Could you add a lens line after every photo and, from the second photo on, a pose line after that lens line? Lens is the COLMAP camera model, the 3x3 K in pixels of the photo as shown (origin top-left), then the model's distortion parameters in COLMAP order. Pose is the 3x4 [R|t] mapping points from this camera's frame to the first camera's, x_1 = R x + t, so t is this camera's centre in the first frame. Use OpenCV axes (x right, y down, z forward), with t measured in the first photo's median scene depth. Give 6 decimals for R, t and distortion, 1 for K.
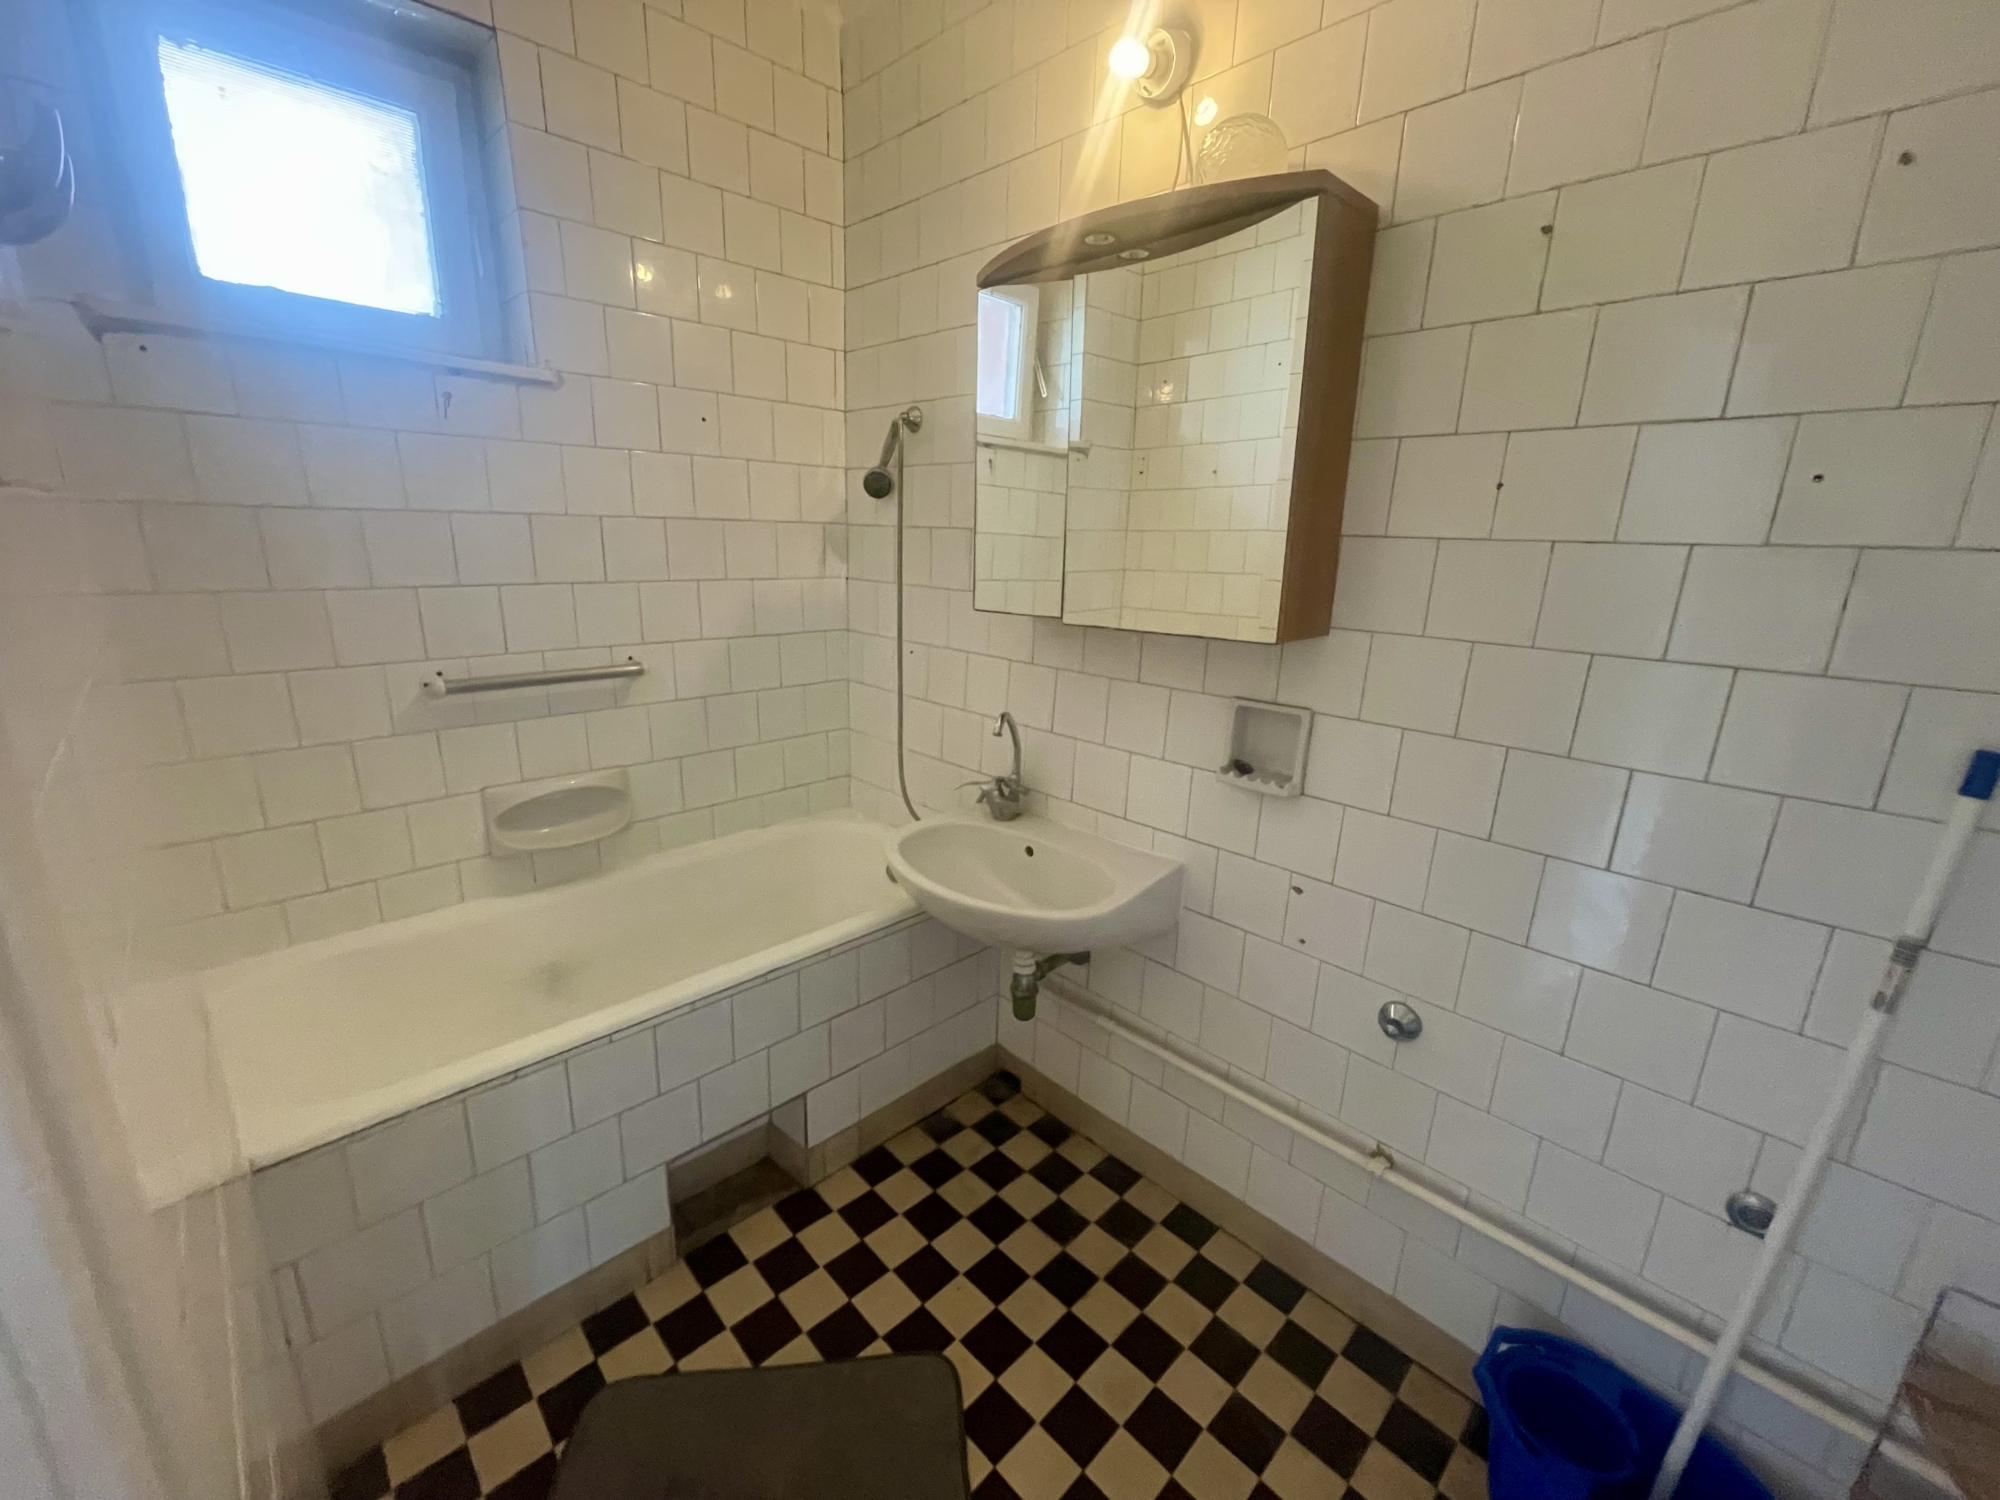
lens RADIAL K [[803.6, 0, 987.0], [0, 803.6, 753.0], [0, 0, 1]] dist [0.001576, -0.000155]
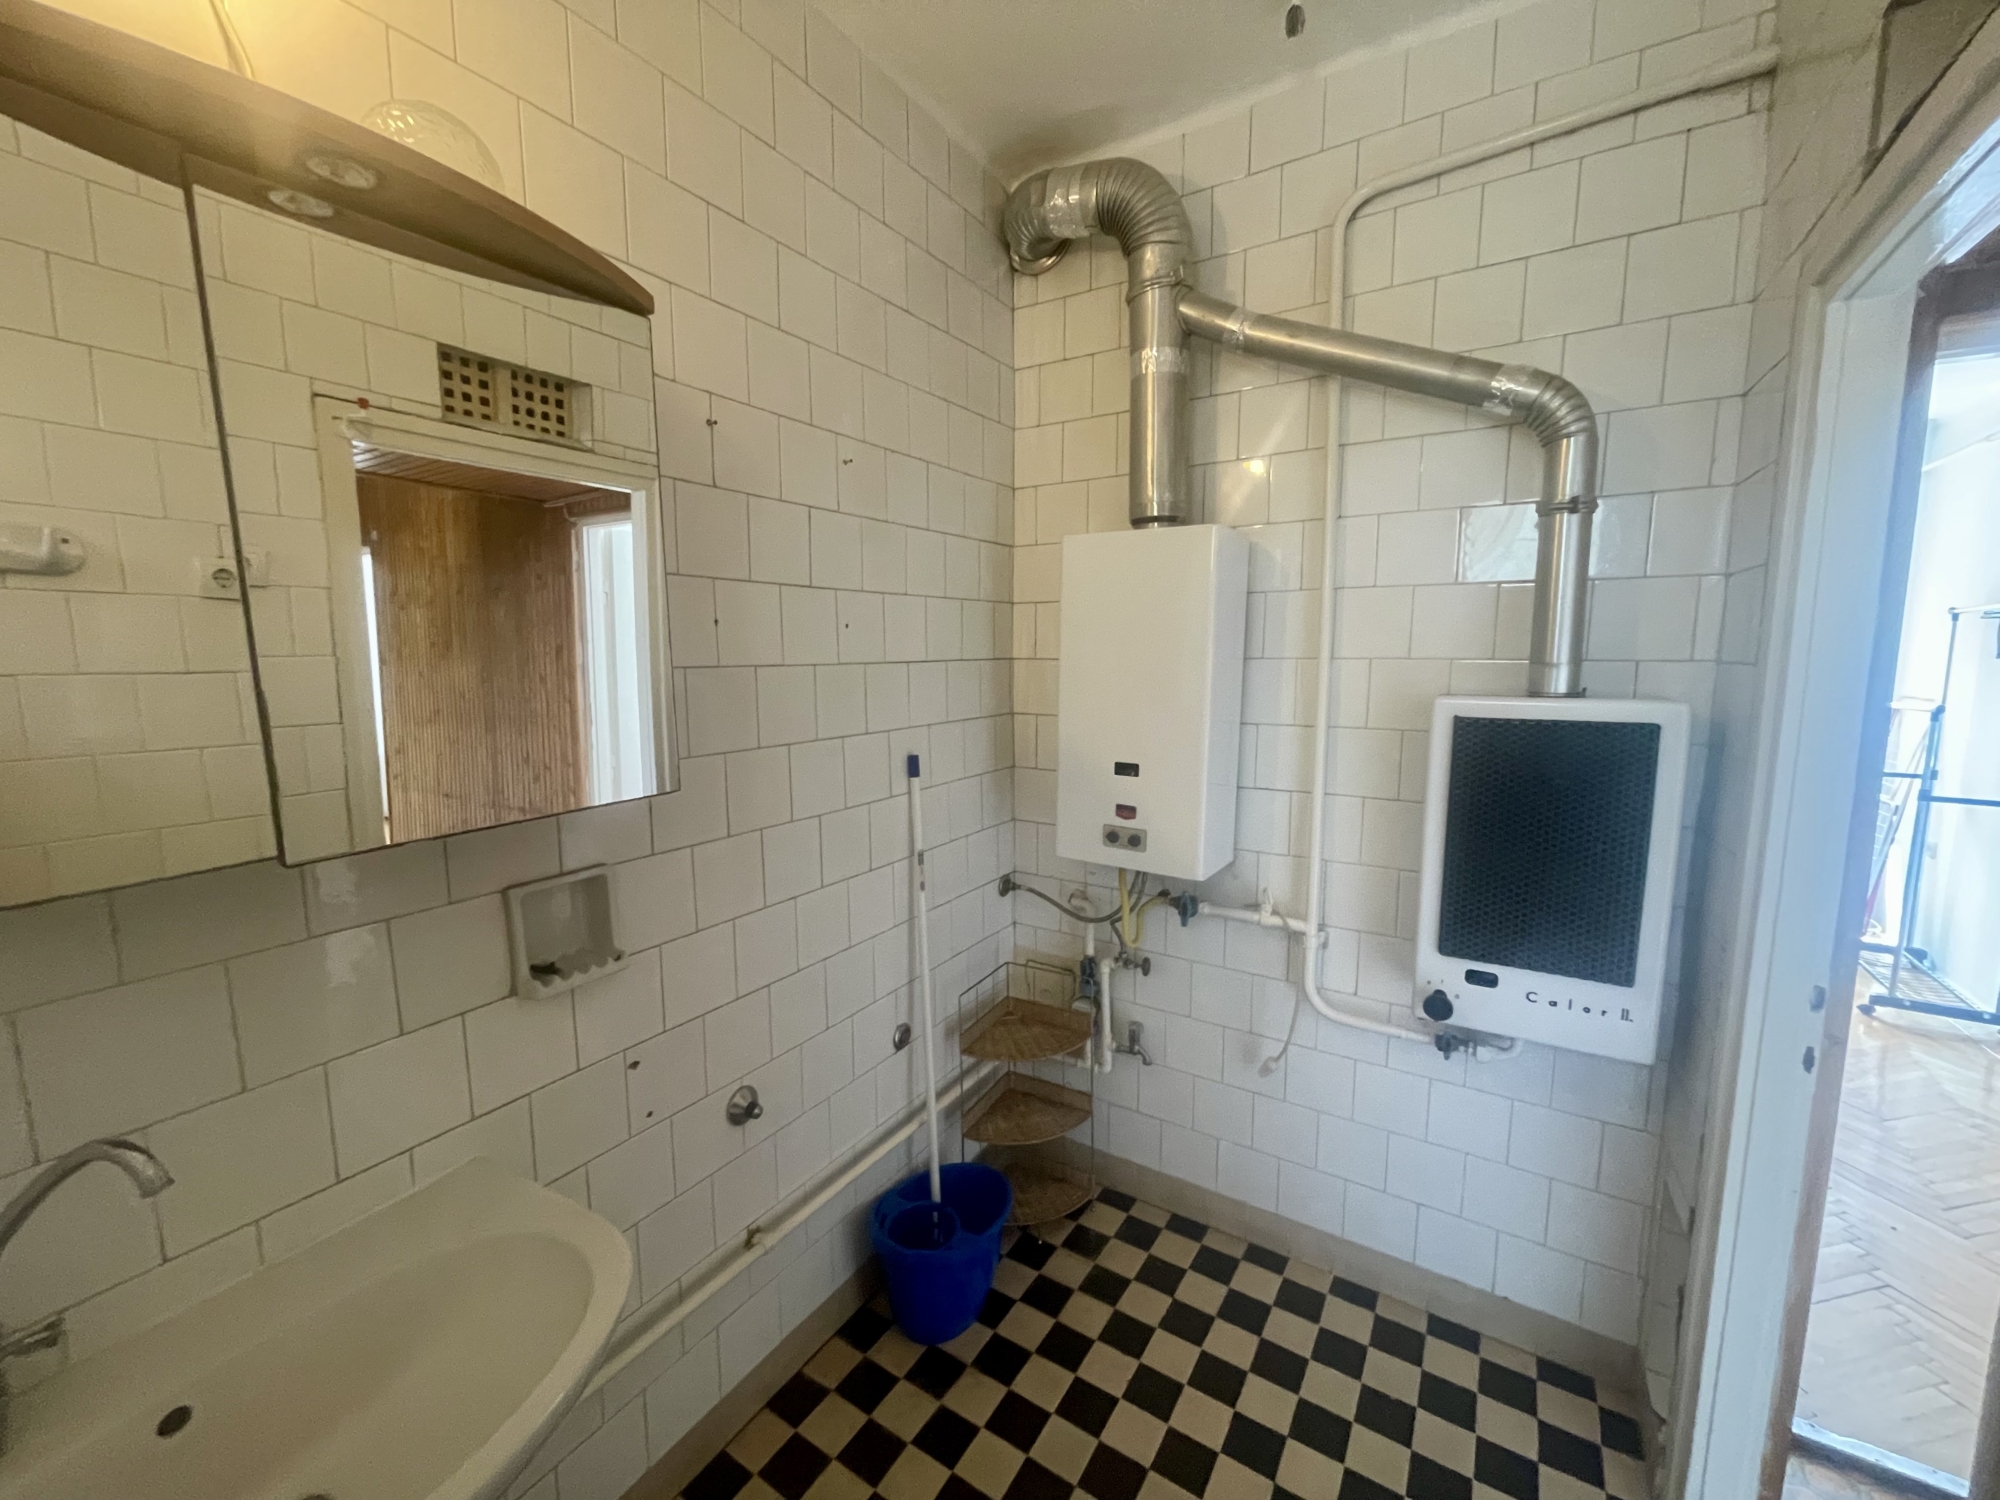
lens RADIAL K [[803.6, 0, 987.0], [0, 803.6, 753.0], [0, 0, 1]] dist [0.001576, -0.000155]
pose [[-0.224406, -0.151767, 0.962605, -0.509754], [0.248016, 0.946376, 0.207026, -0.245743], [-0.942406, 0.285200, -0.174732, 0.735920]]
